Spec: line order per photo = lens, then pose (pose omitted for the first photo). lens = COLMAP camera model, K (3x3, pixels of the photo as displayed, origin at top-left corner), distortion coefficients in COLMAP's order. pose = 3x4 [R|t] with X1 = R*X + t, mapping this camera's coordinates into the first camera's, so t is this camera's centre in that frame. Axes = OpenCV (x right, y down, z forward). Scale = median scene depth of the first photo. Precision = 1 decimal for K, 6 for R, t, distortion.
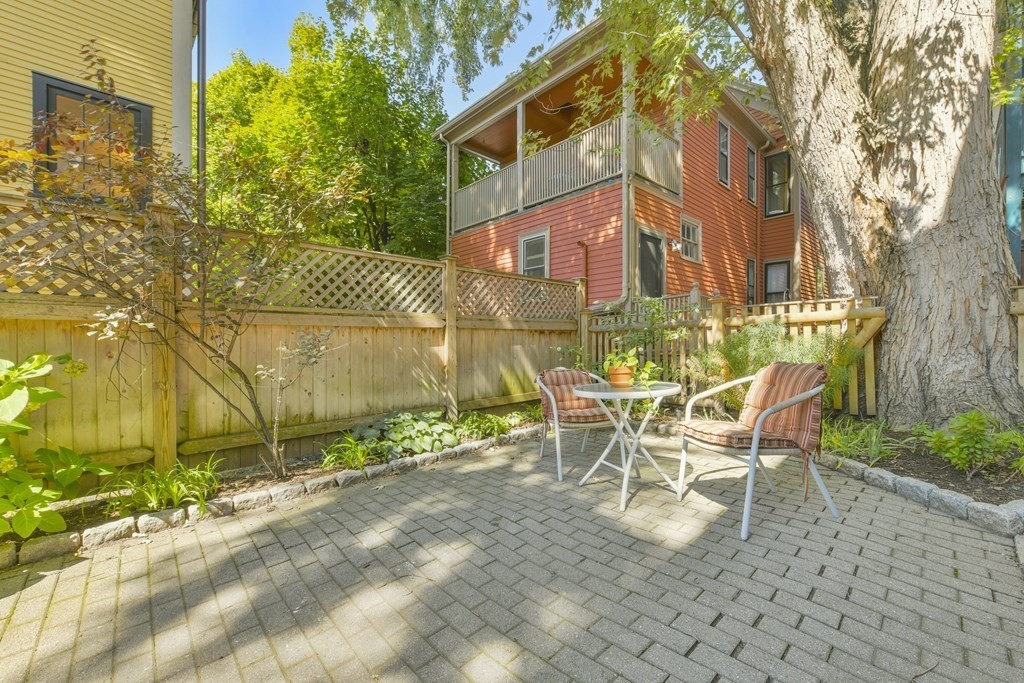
lens RADIAL K [[412.4, 0, 515.2], [0, 412.4, 344.9], [0, 0, 1]] dist [-0.013705, -0.000260]
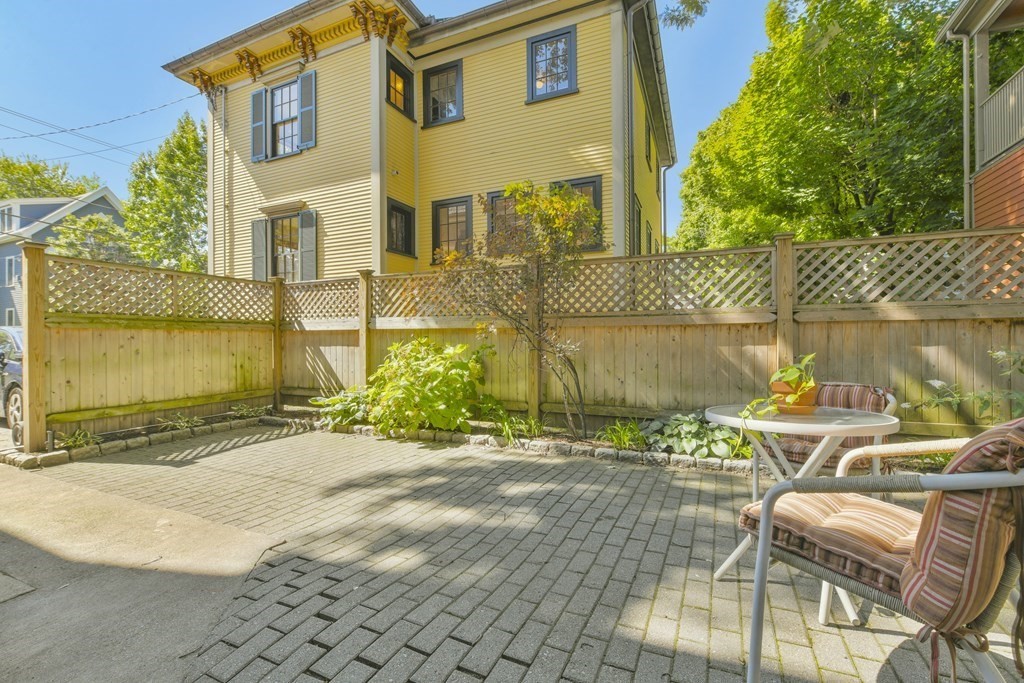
lens RADIAL K [[412.4, 0, 516.2], [0, 412.4, 338.7], [0, 0, 1]] dist [-0.013705, -0.000260]
pose [[0.380049, 0.007086, -0.924939, 0.518550], [-0.002488, 0.999975, 0.006638, -0.017119], [0.924963, -0.000222, 0.380057, 0.258098]]
